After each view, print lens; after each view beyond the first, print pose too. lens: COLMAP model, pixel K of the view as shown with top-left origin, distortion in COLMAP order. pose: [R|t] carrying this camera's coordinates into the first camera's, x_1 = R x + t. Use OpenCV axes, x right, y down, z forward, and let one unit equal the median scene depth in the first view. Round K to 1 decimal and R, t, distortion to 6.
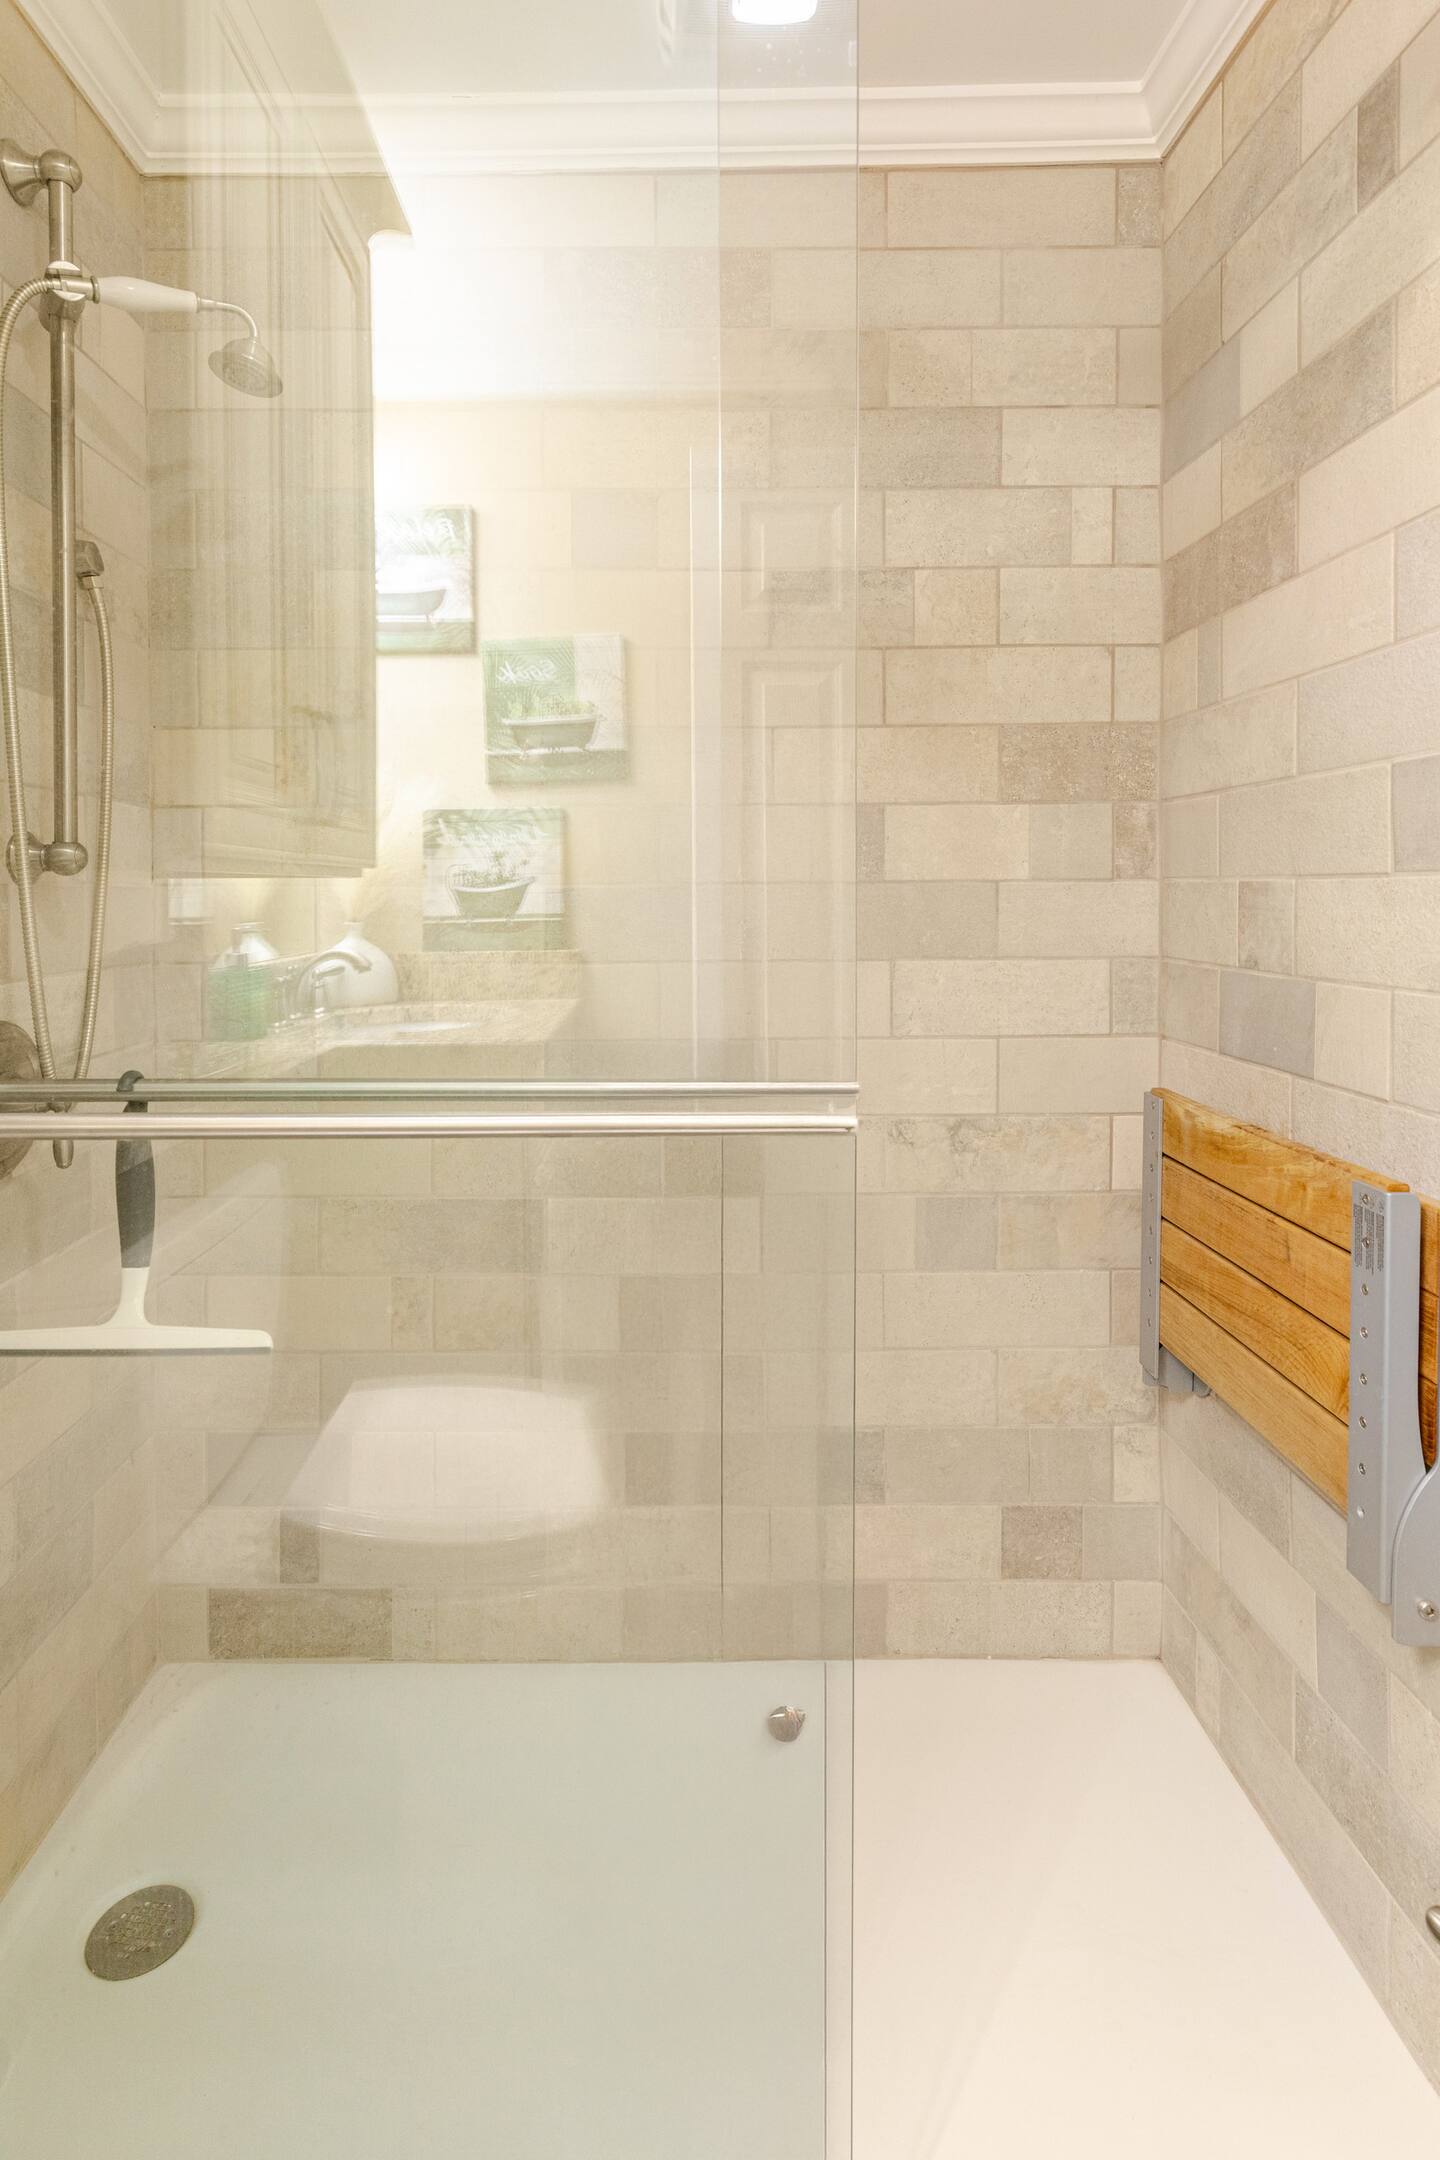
lens RADIAL K [[1058.5, 0, 642.2], [0, 1058.5, 915.3], [0, 0, 1]] dist [0.012024, -0.004398]
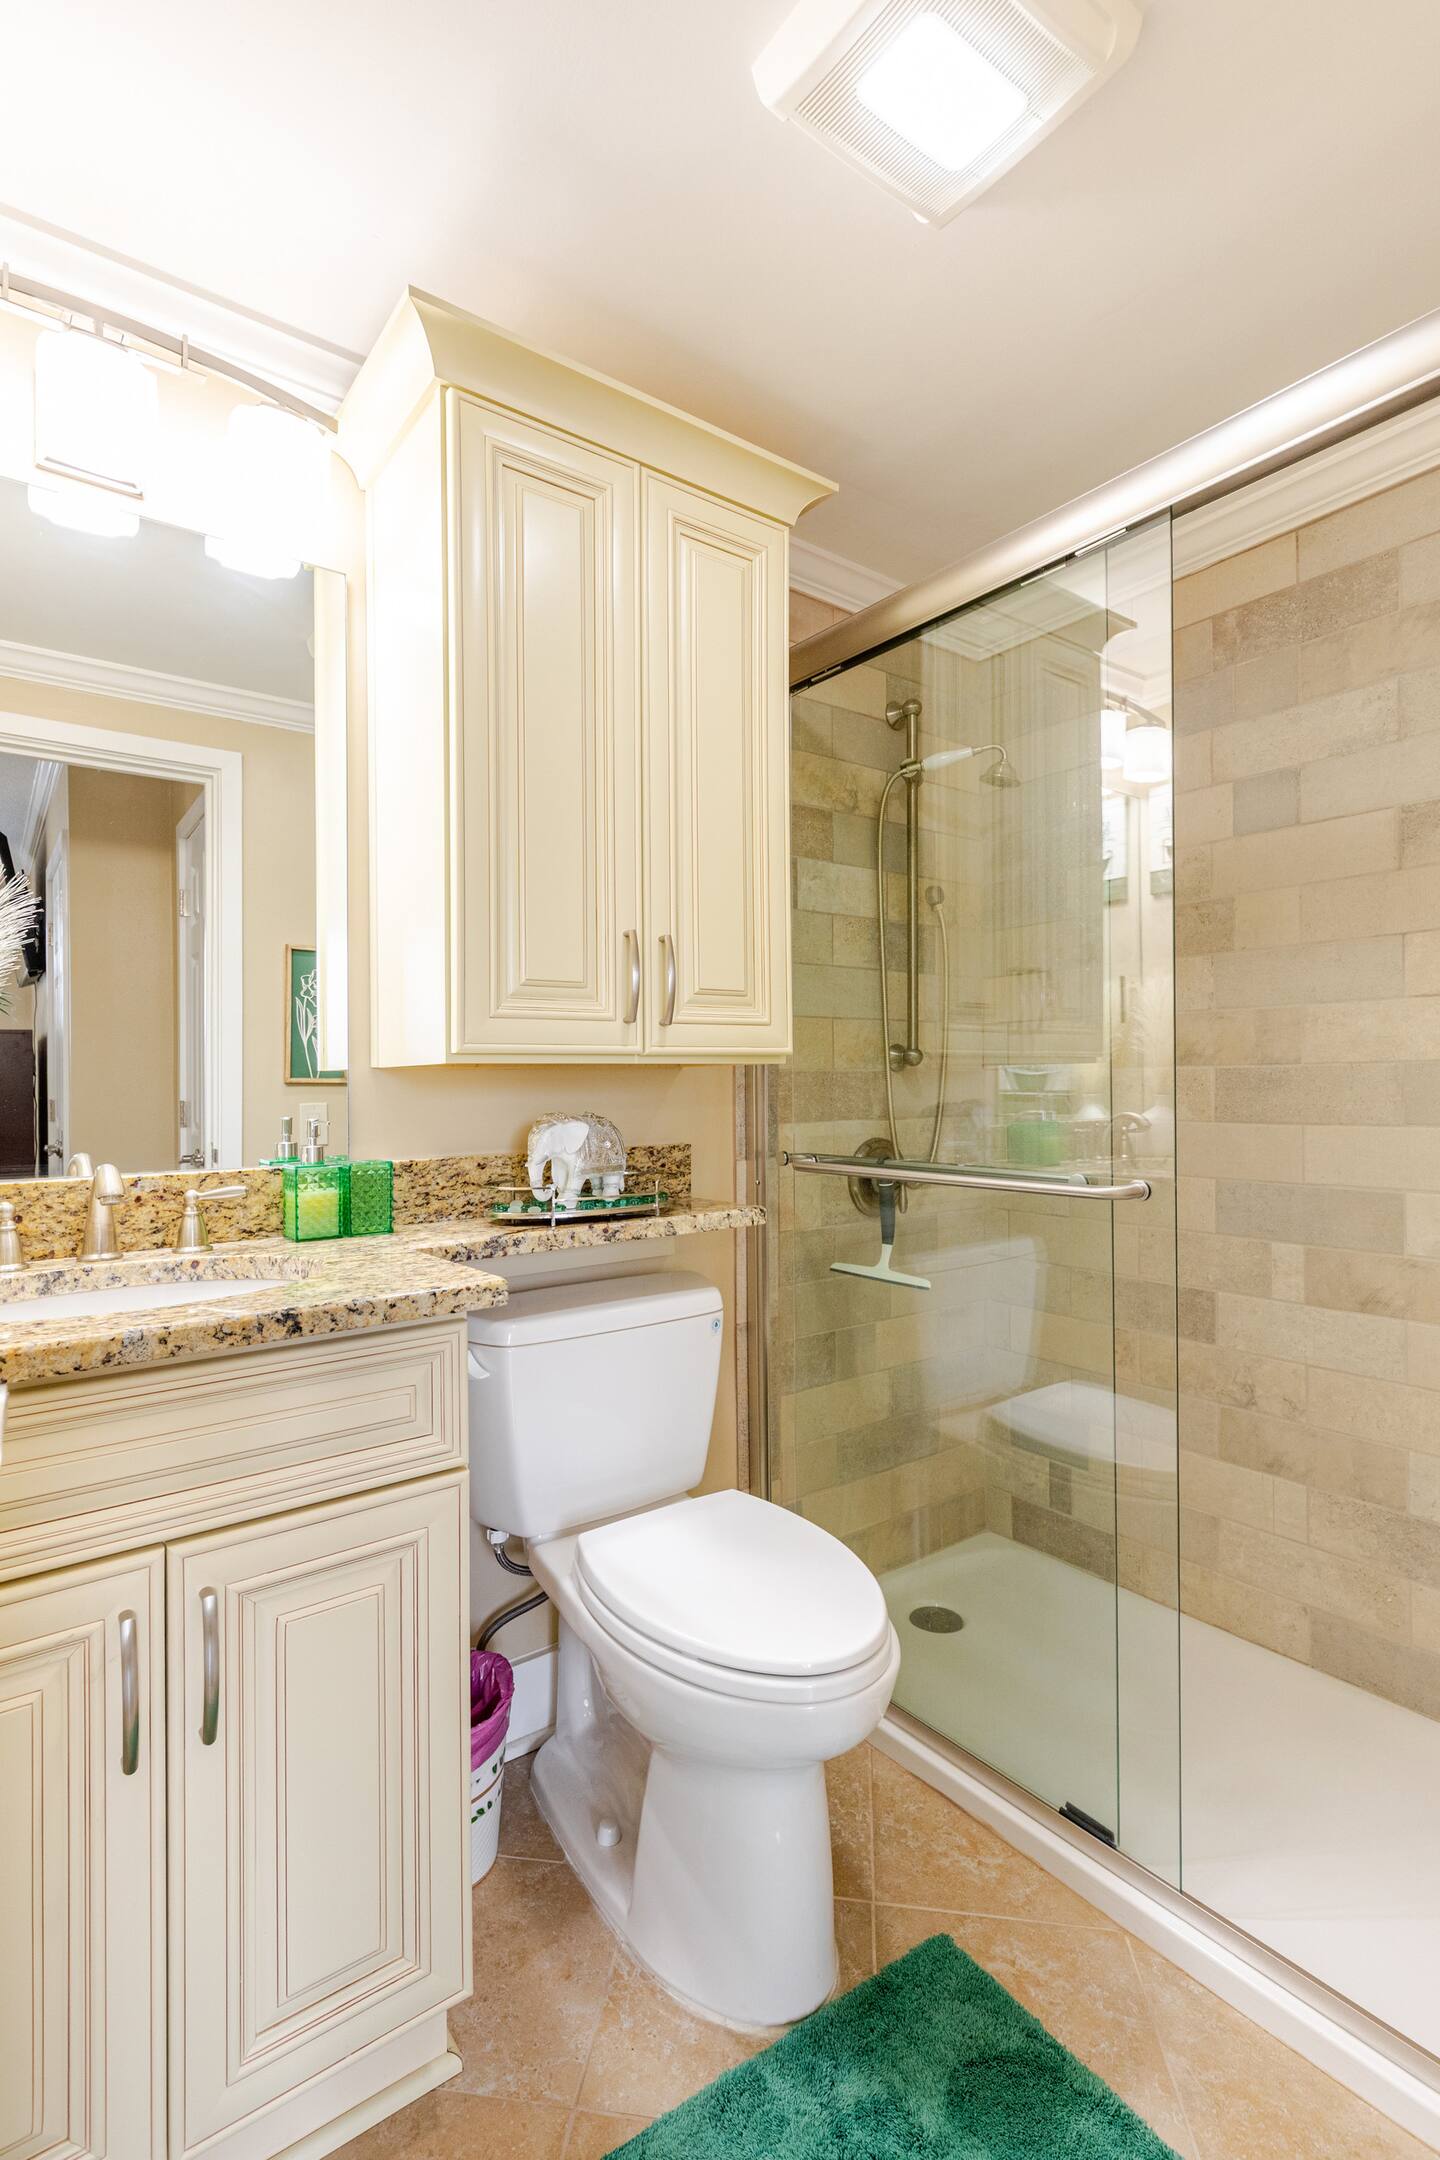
lens RADIAL K [[1058.5, 0, 736.7], [0, 1058.5, 1071.8], [0, 0, 1]] dist [0.012024, -0.004398]
pose [[0.623854, -0.008514, -0.781495, 0.773433], [-0.004353, 0.999887, -0.014368, 0.001750], [0.781529, 0.012366, 0.623746, -0.461381]]
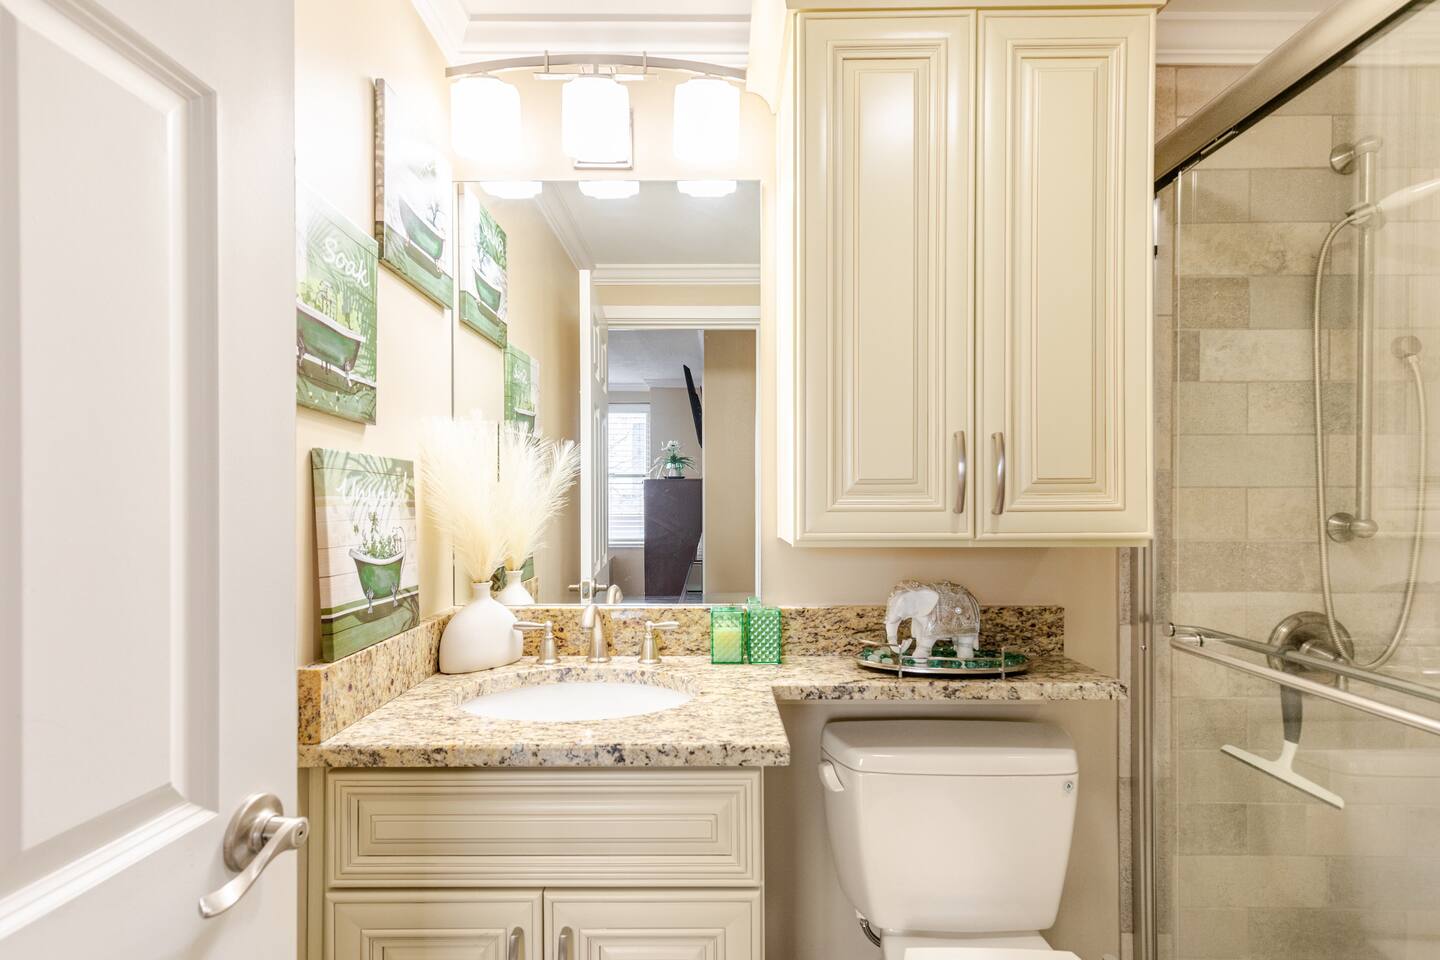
lens RADIAL K [[705.7, 0, 711.6], [0, 705.7, 492.1], [0, 0, 1]] dist [0.012024, -0.004398]
pose [[-0.002356, 0.005110, -0.999984, 0.656556], [-0.013916, 0.999890, 0.005143, -0.105645], [0.999900, 0.013927, -0.002284, -0.093362]]
